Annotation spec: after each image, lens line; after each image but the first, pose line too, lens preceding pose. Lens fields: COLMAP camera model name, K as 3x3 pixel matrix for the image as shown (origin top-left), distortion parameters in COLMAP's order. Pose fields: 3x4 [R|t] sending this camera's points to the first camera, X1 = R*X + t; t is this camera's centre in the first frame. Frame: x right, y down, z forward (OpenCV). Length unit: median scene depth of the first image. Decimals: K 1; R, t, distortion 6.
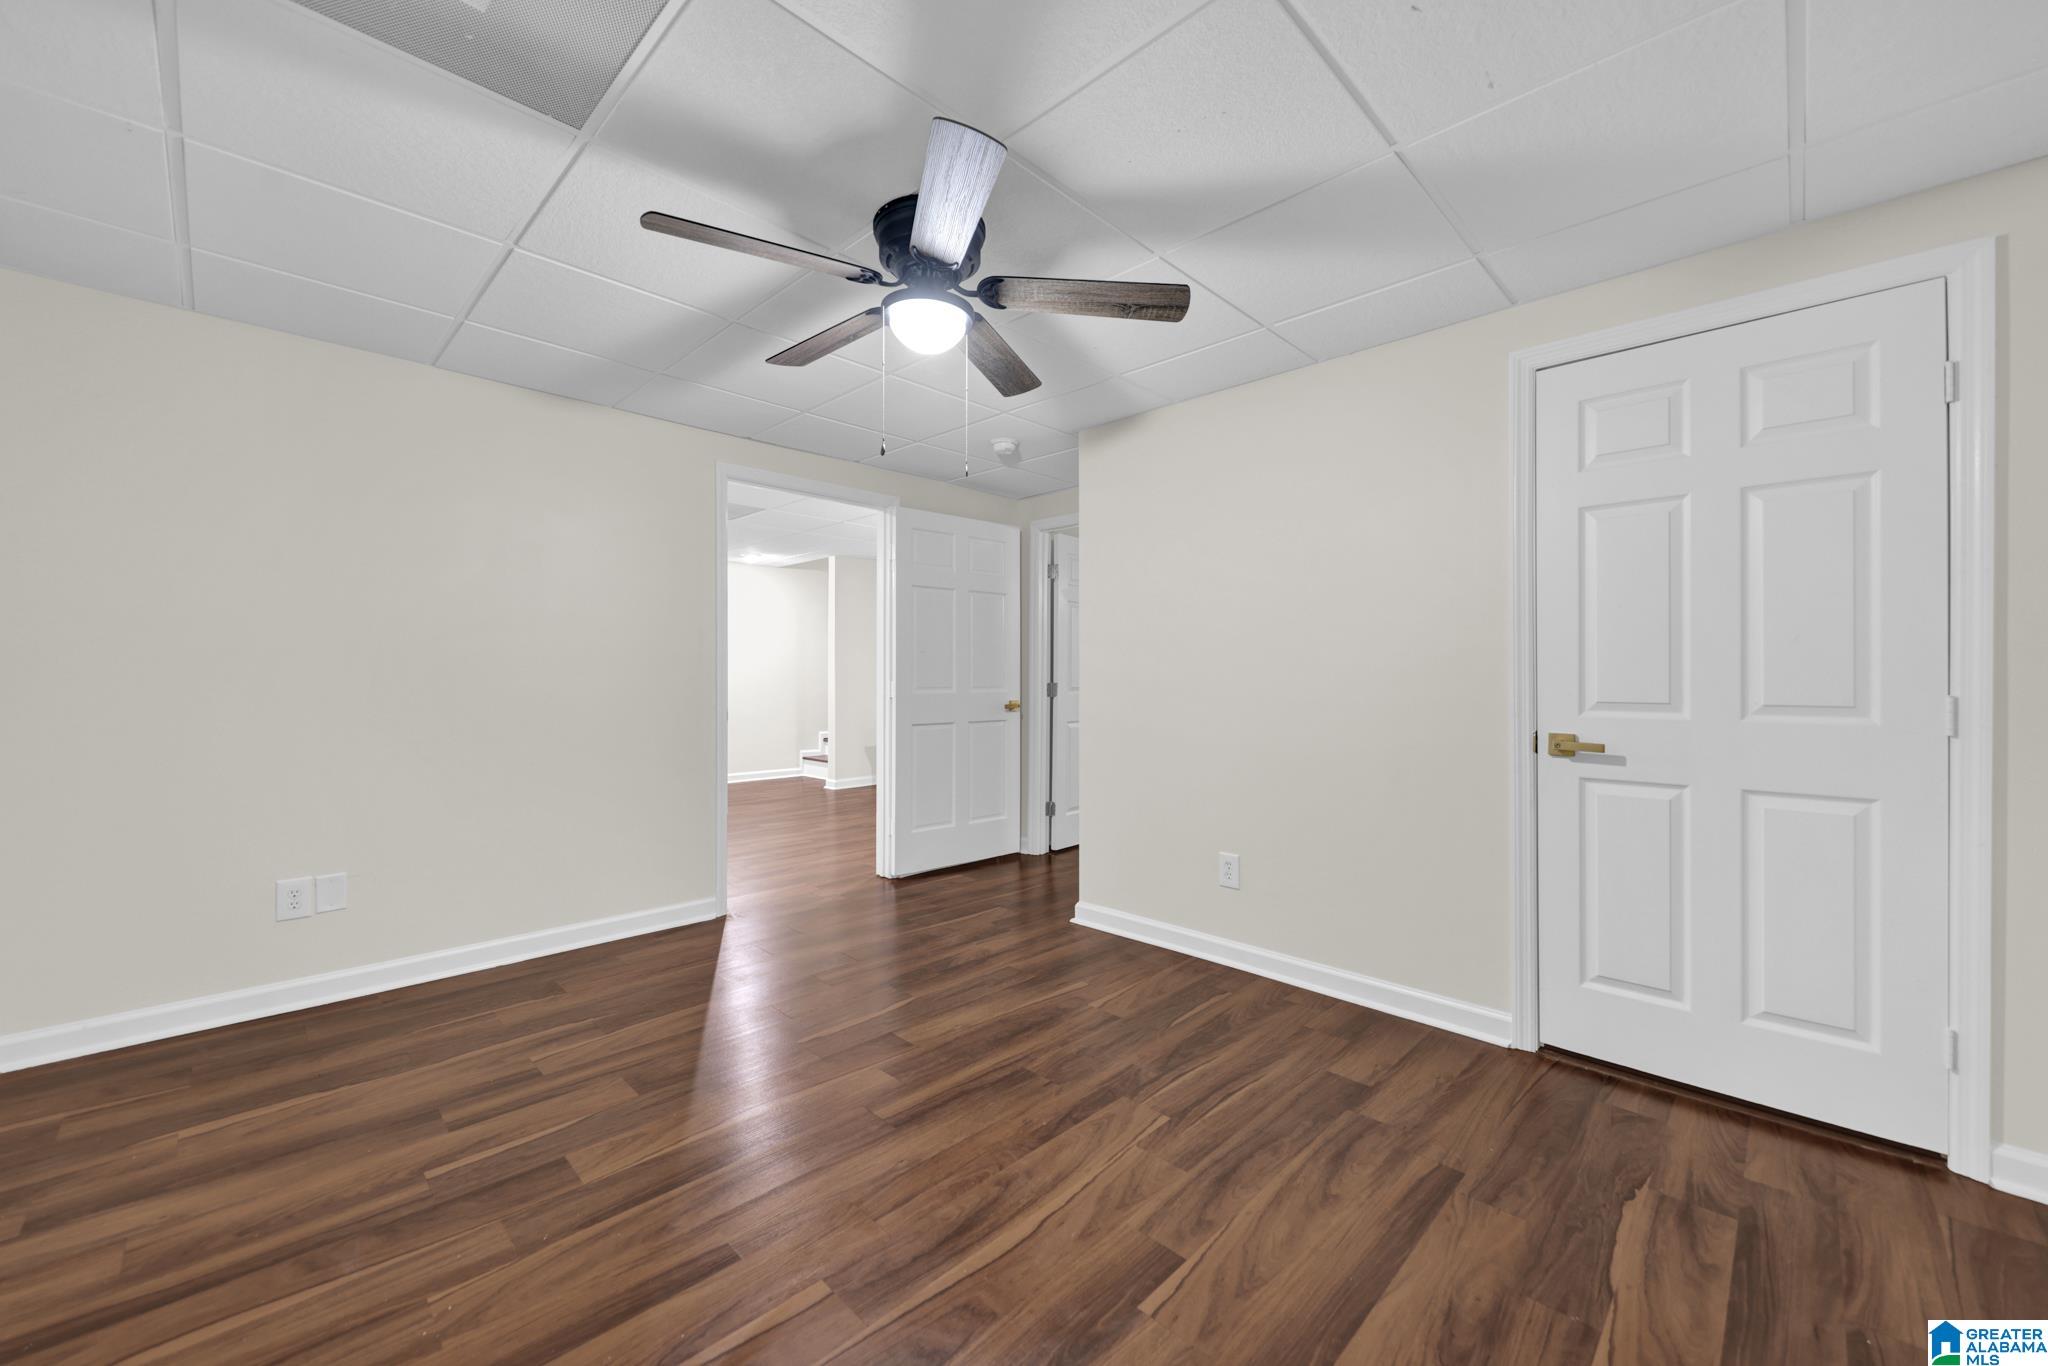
lens RADIAL K [[798.0, 0, 1024.0], [0, 798.0, 683.0], [0, 0, 1]] dist [0.000035, -0.000068]
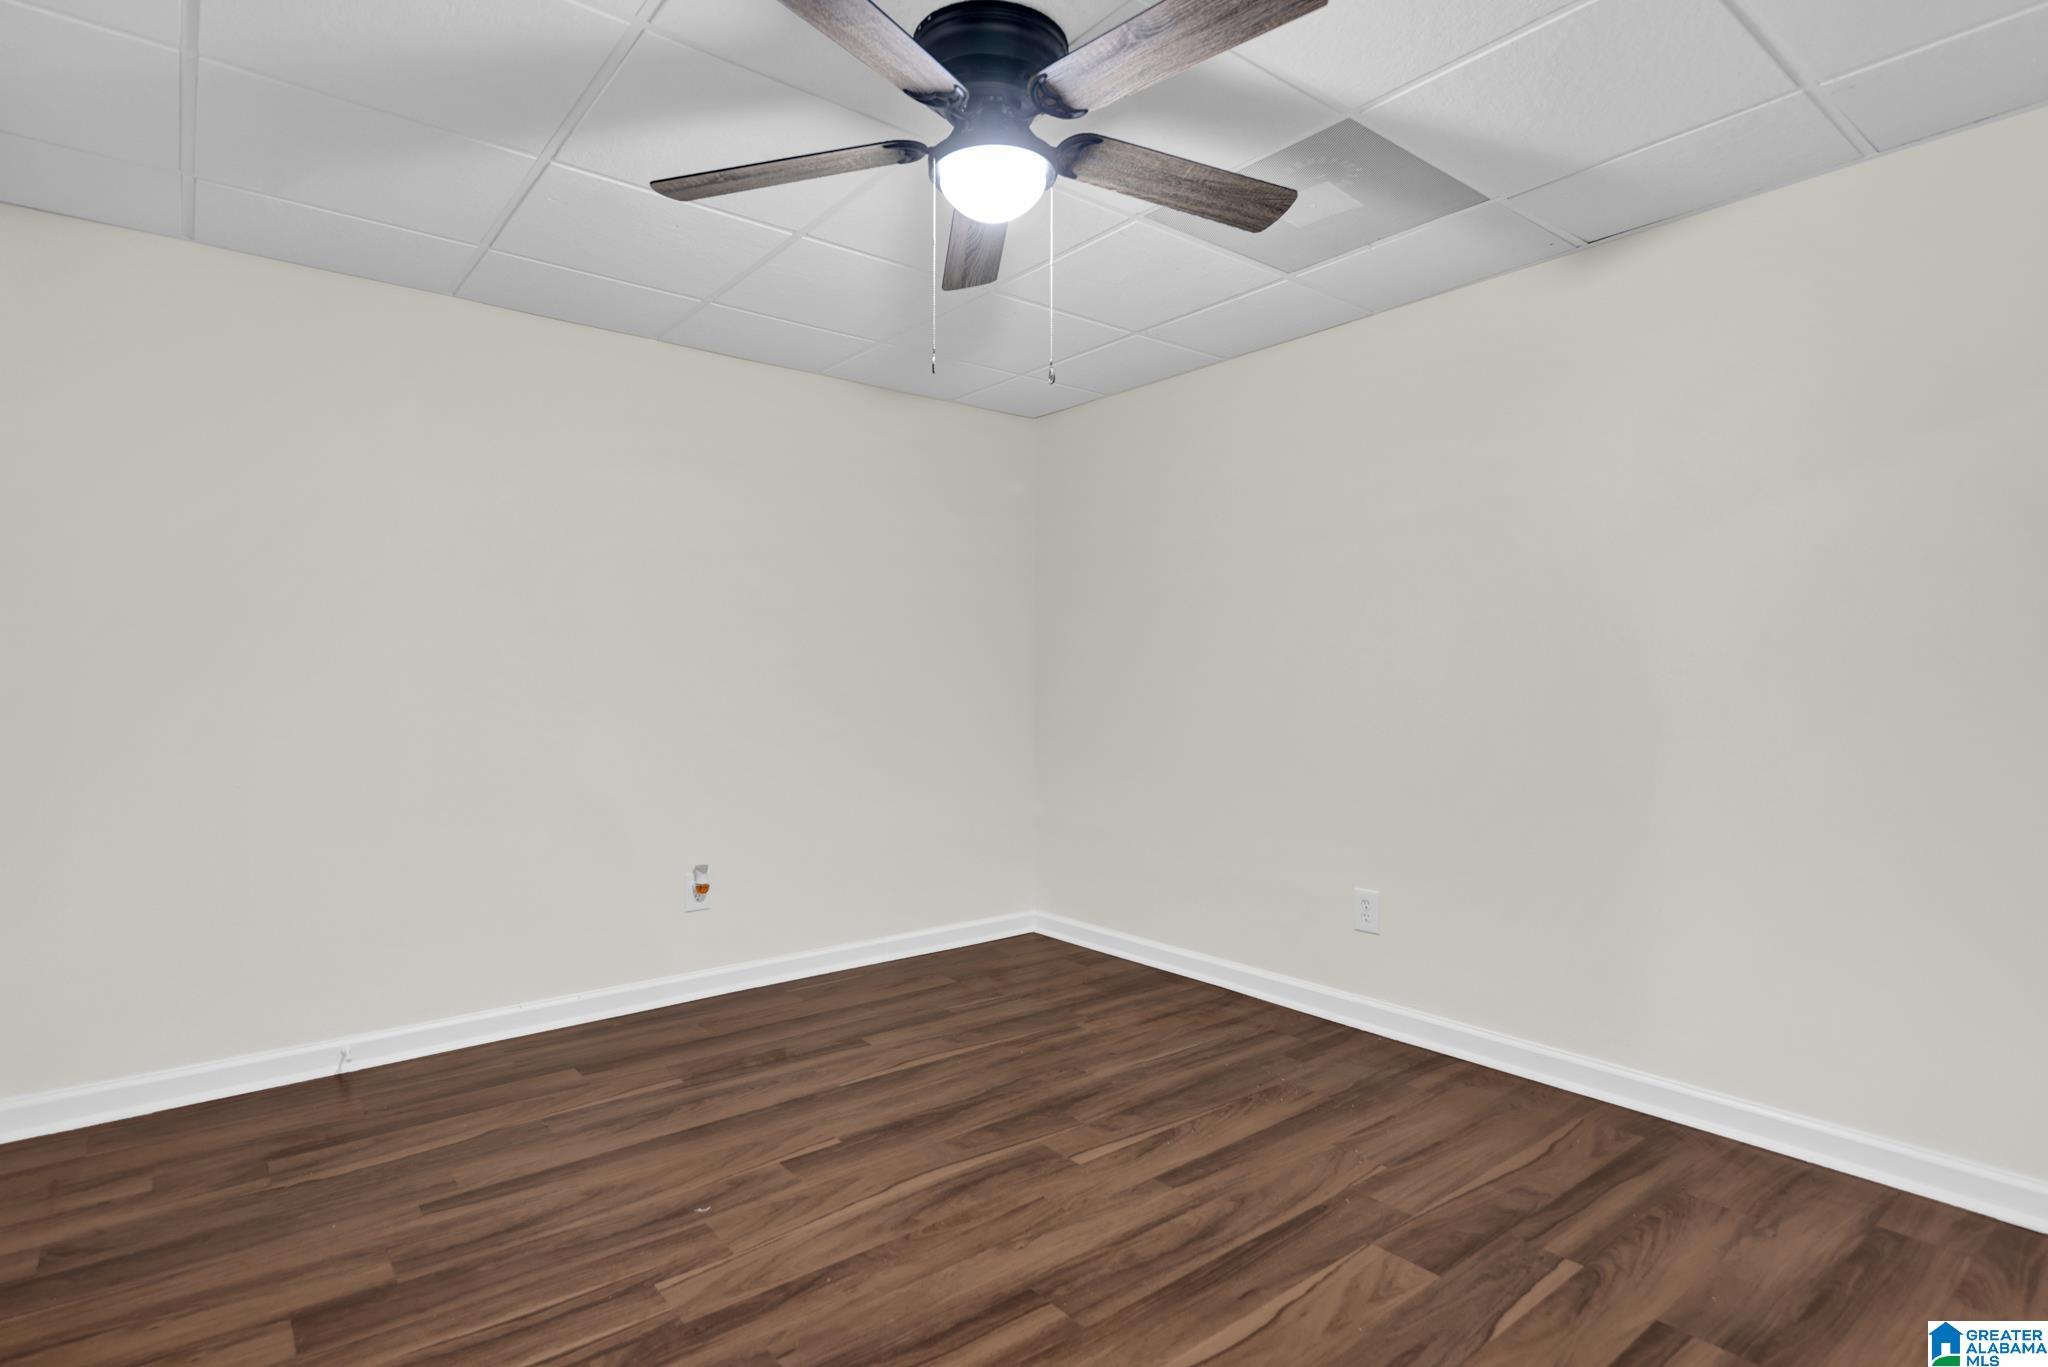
lens RADIAL K [[1043.5, 0, 1024.0], [0, 1043.5, 683.5], [0, 0, 1]] dist [0.000122, -0.000025]
pose [[-0.993161, -0.004615, 0.116660, -0.292652], [-0.002908, 0.999886, 0.014803, -0.014582], [-0.116715, 0.014363, -0.993062, 2.158802]]
